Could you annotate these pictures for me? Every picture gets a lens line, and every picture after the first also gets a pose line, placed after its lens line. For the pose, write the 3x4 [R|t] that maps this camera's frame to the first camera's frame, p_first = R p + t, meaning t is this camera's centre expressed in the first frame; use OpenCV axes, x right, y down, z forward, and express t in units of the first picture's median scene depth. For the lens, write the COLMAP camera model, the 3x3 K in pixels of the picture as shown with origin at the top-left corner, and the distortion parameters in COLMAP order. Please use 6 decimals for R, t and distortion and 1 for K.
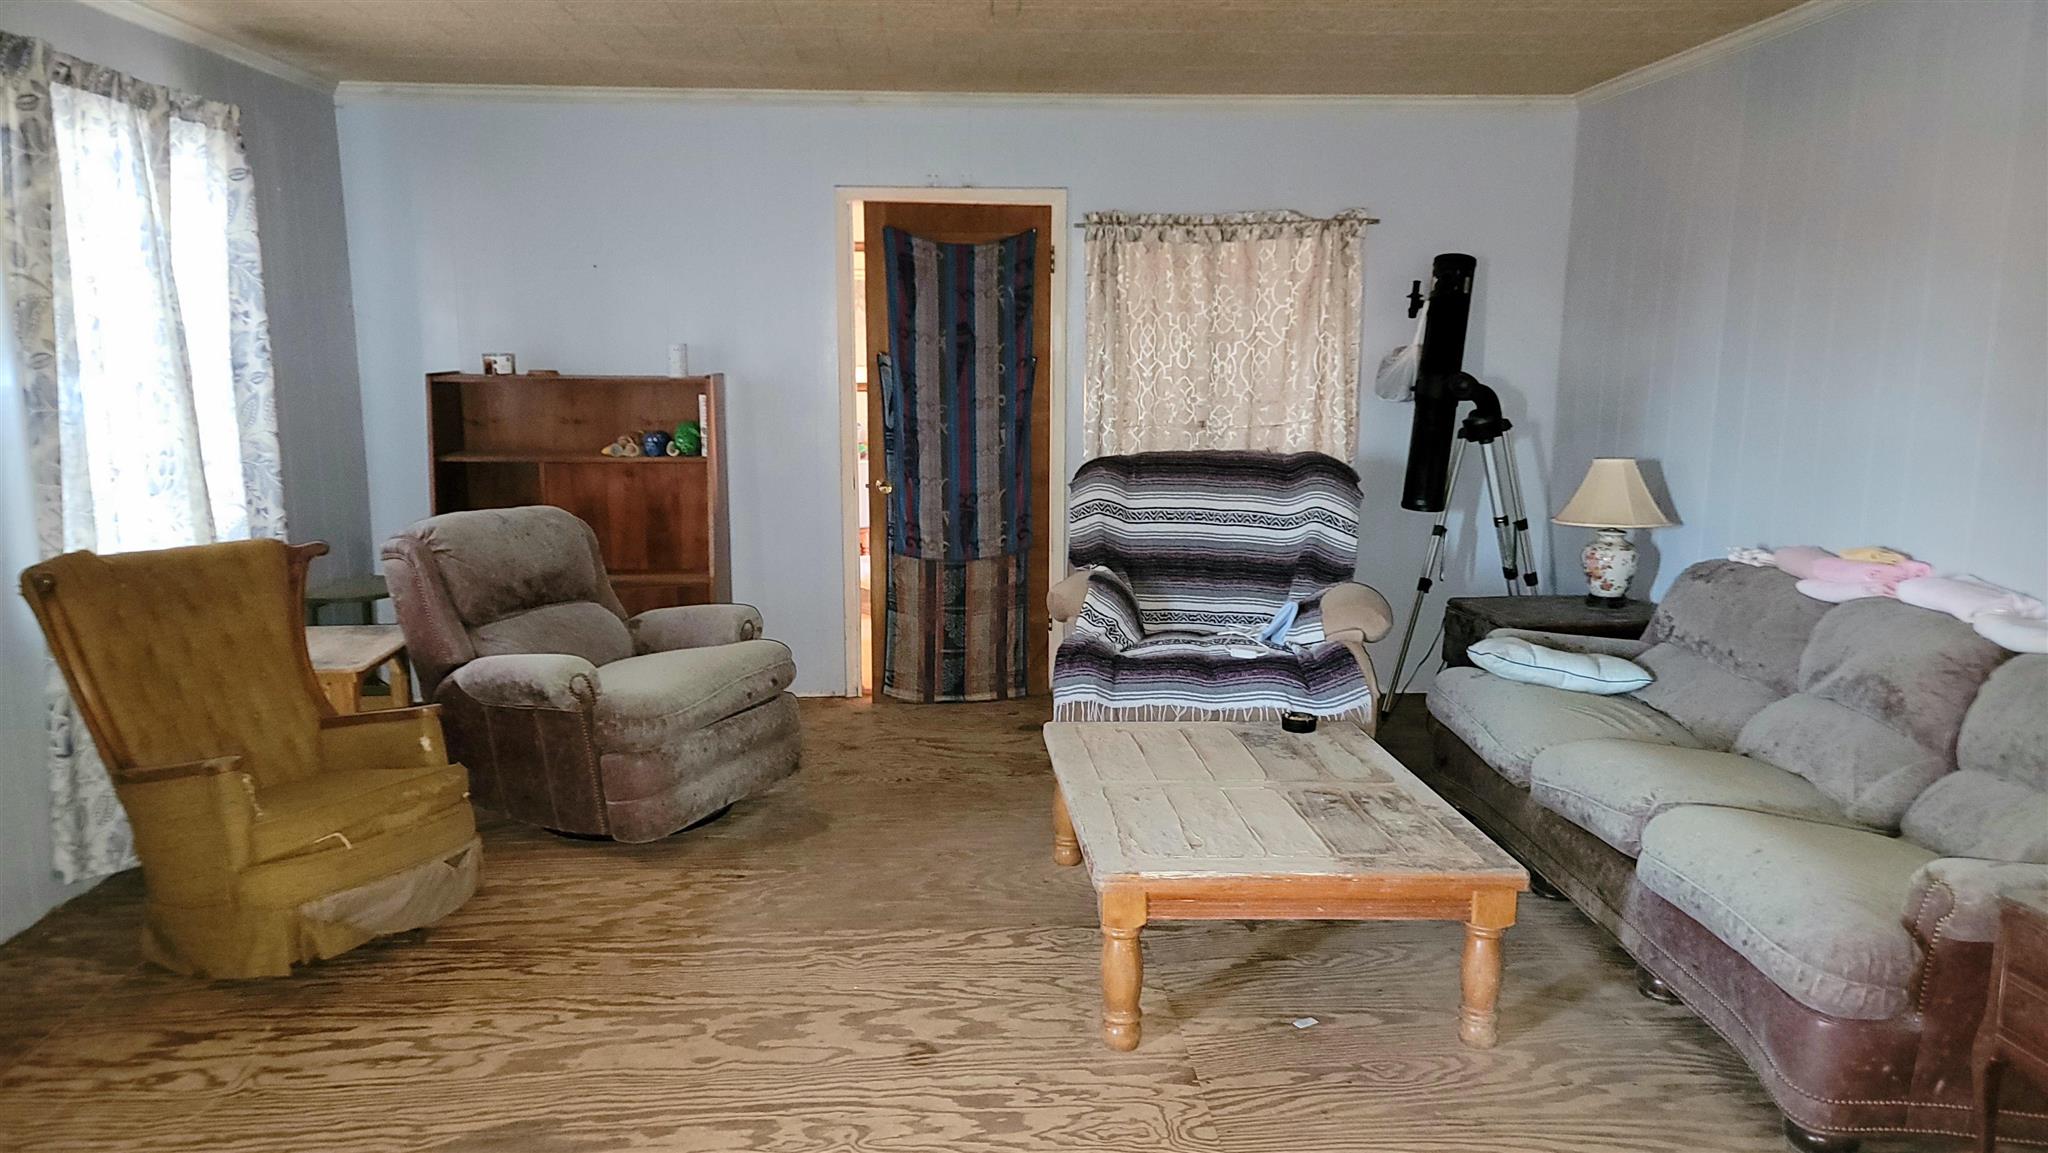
lens RADIAL K [[1500.6, 0, 1020.9], [0, 1500.6, 582.4], [0, 0, 1]] dist [0.096838, -0.020179]
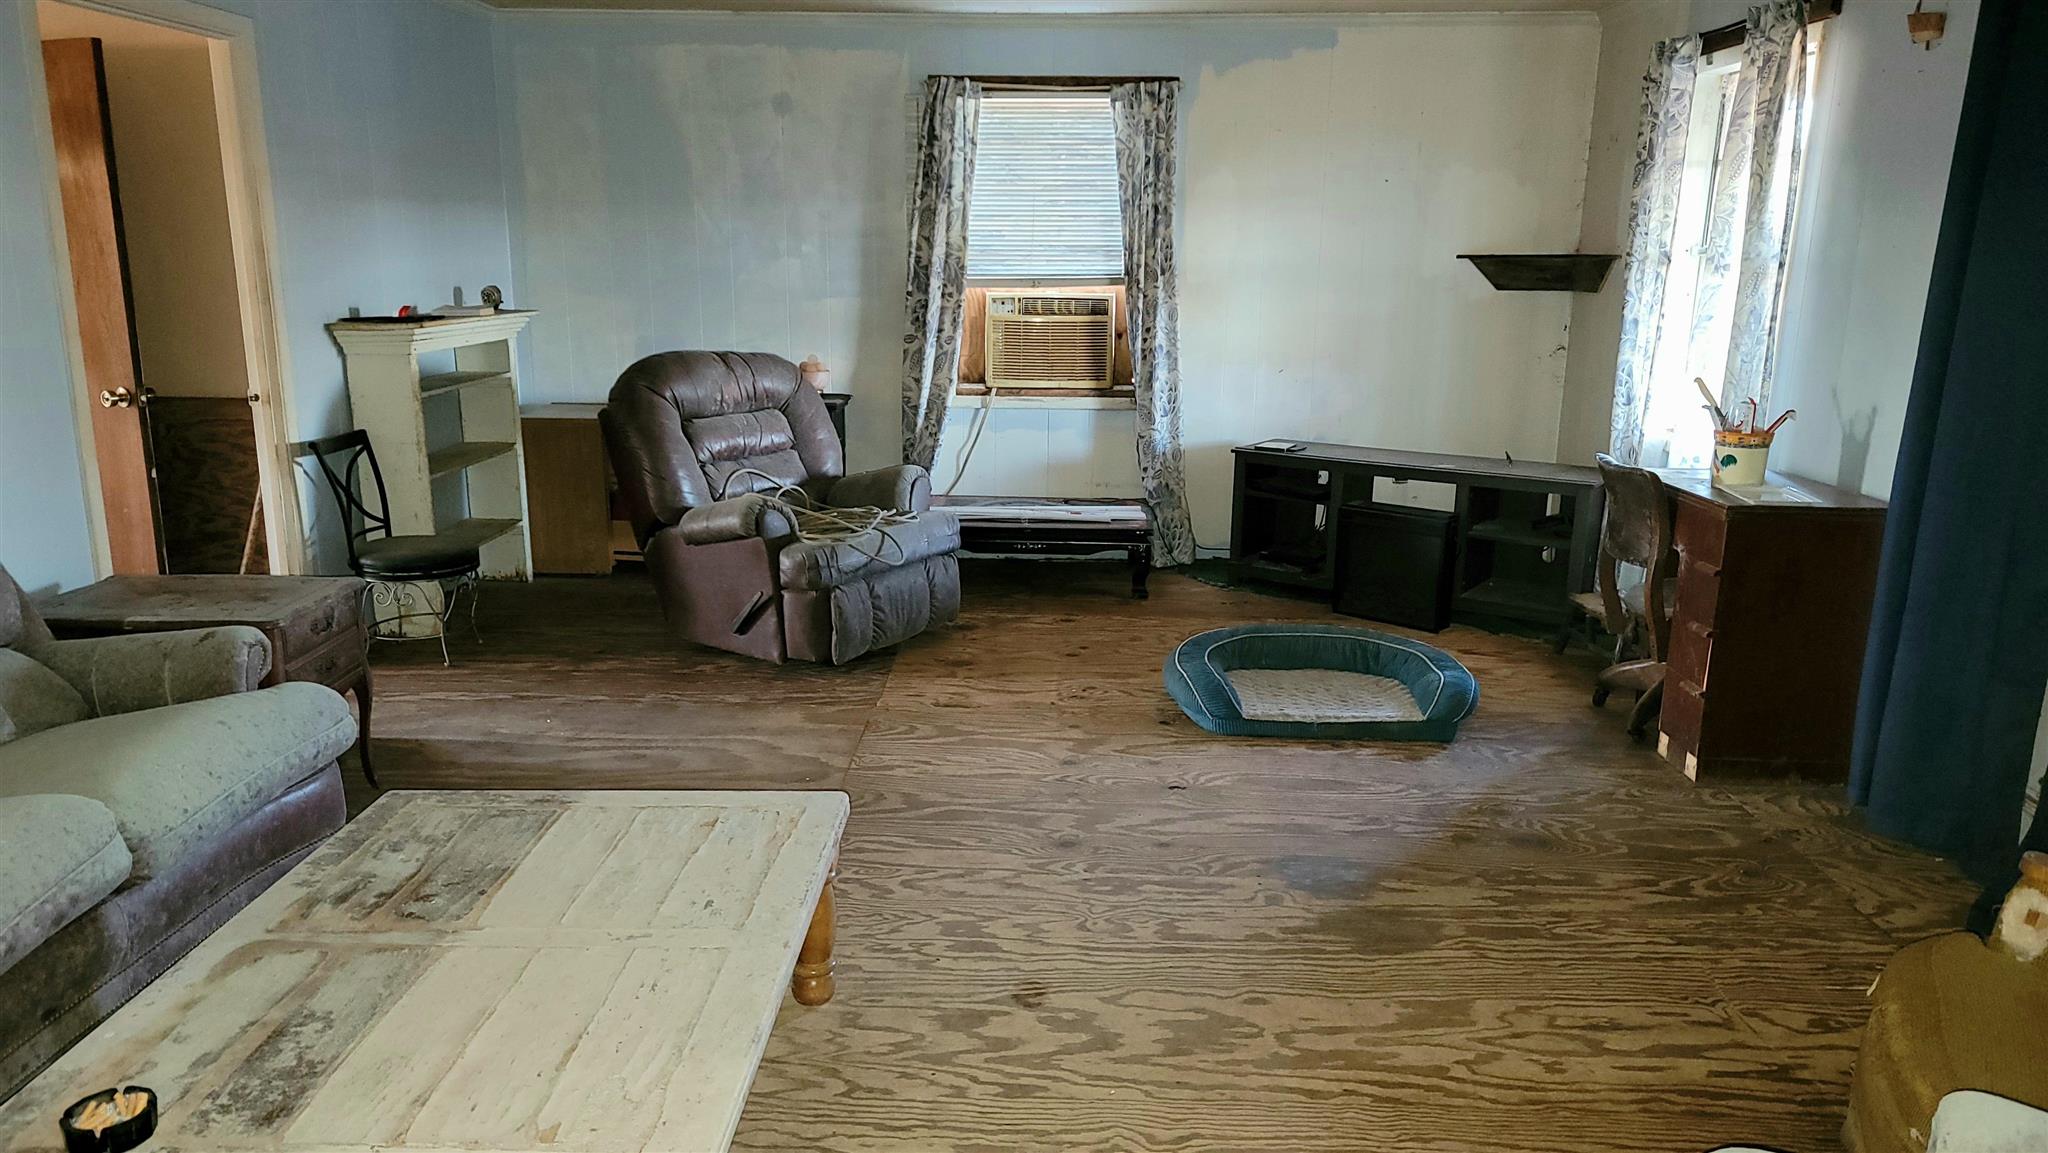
lens RADIAL K [[1500.6, 0, 1030.7], [0, 1500.6, 596.8], [0, 0, 1]] dist [0.096838, -0.020179]
pose [[-0.996513, -0.027171, 0.078886, -0.129555], [0.004266, 0.927660, 0.373402, -0.262284], [-0.083325, 0.372437, -0.924309, 1.718159]]
